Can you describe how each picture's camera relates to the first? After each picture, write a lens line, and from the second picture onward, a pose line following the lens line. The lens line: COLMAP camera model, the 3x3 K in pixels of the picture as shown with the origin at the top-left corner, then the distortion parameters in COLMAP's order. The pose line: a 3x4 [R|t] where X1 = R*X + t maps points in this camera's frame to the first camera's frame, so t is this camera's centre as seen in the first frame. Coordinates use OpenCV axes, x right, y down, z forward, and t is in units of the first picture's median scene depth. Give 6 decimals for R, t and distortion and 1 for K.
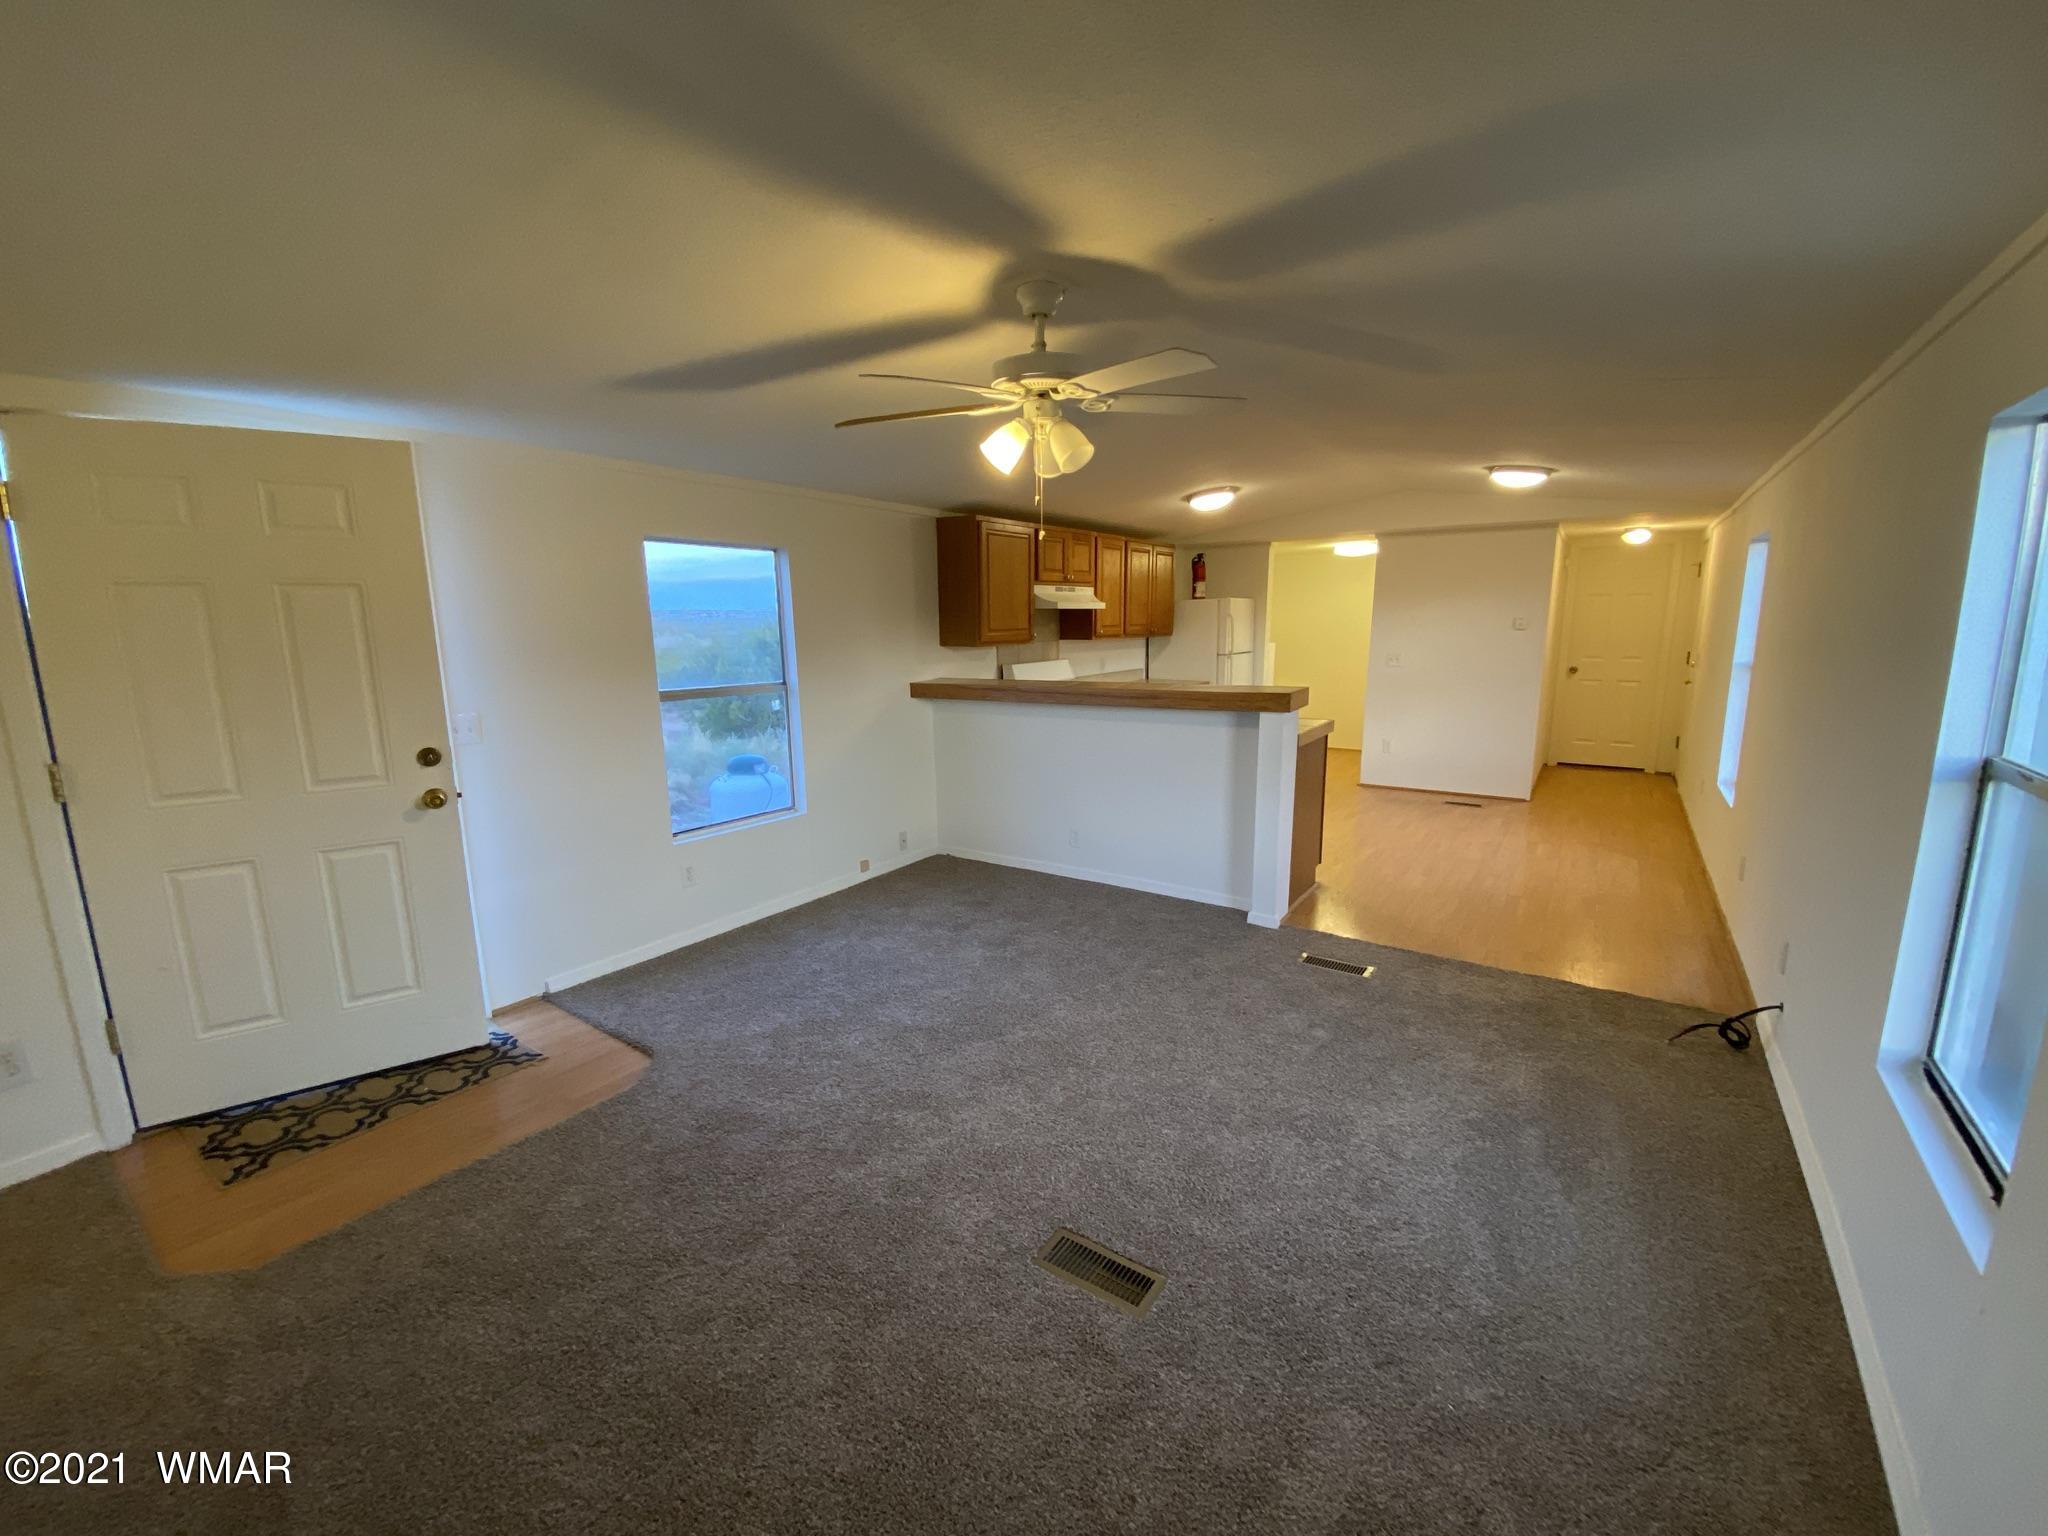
lens RADIAL K [[837.5, 0, 1019.1], [0, 837.5, 765.3], [0, 0, 1]] dist [0.005500, -0.012640]
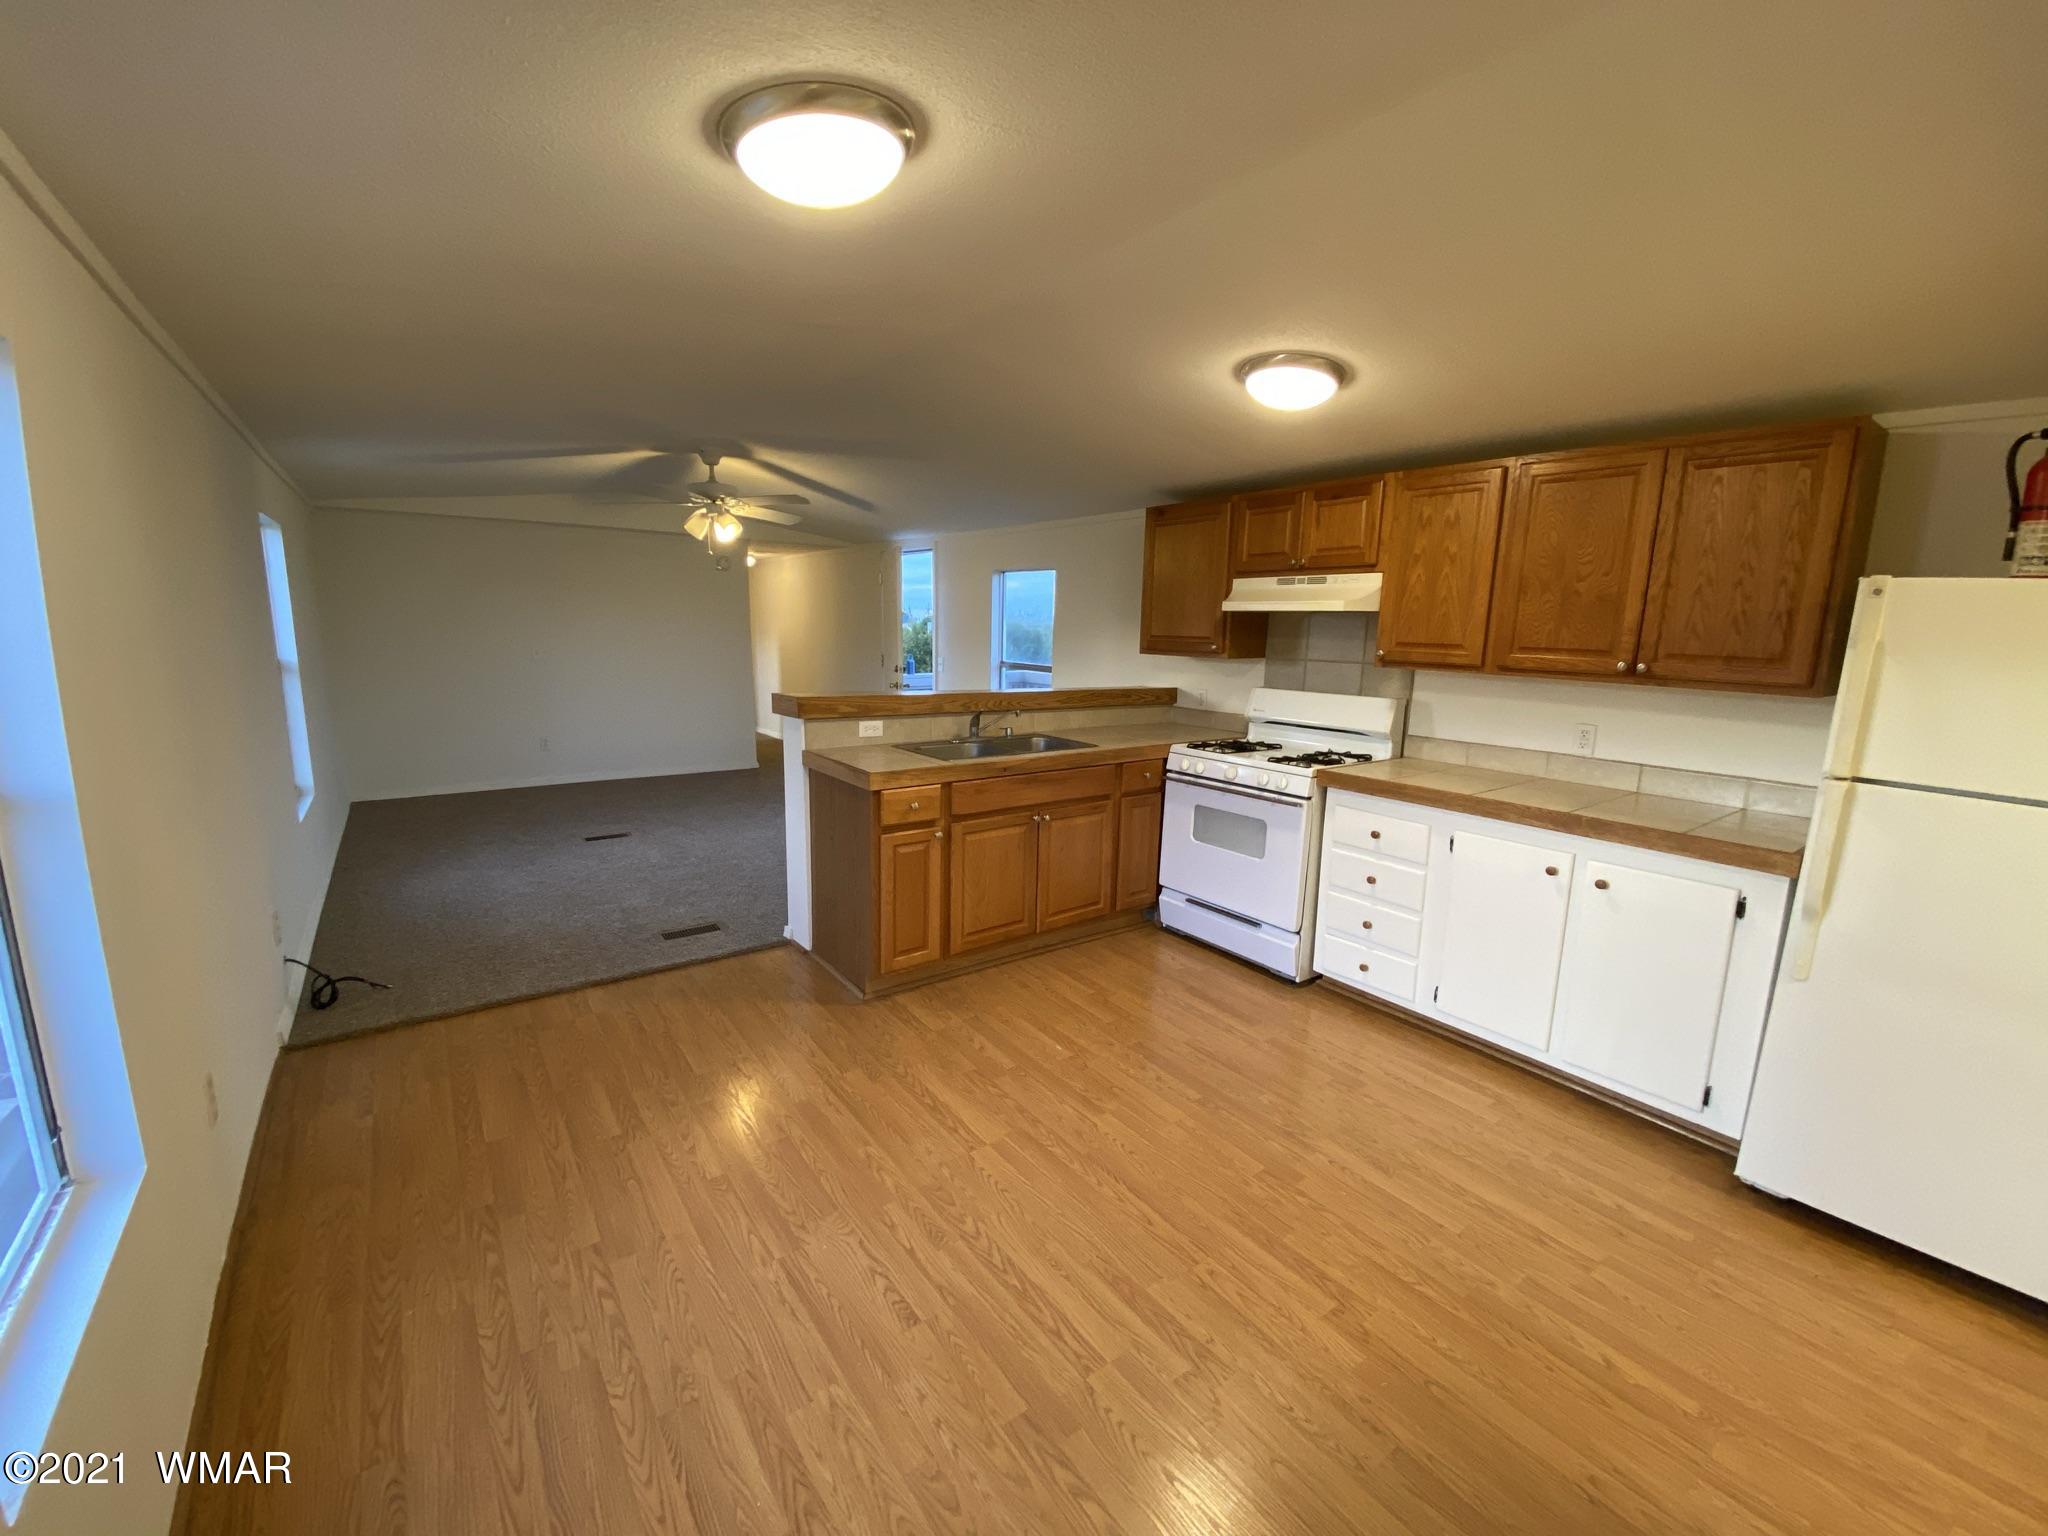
lens RADIAL K [[837.5, 0, 1018.4], [0, 837.5, 779.3], [0, 0, 1]] dist [0.005500, -0.012640]
pose [[-0.353250, 0.178148, -0.918410, 0.942193], [-0.176014, 0.951514, 0.252270, -0.239707], [0.918822, 0.250768, -0.304765, 1.308799]]
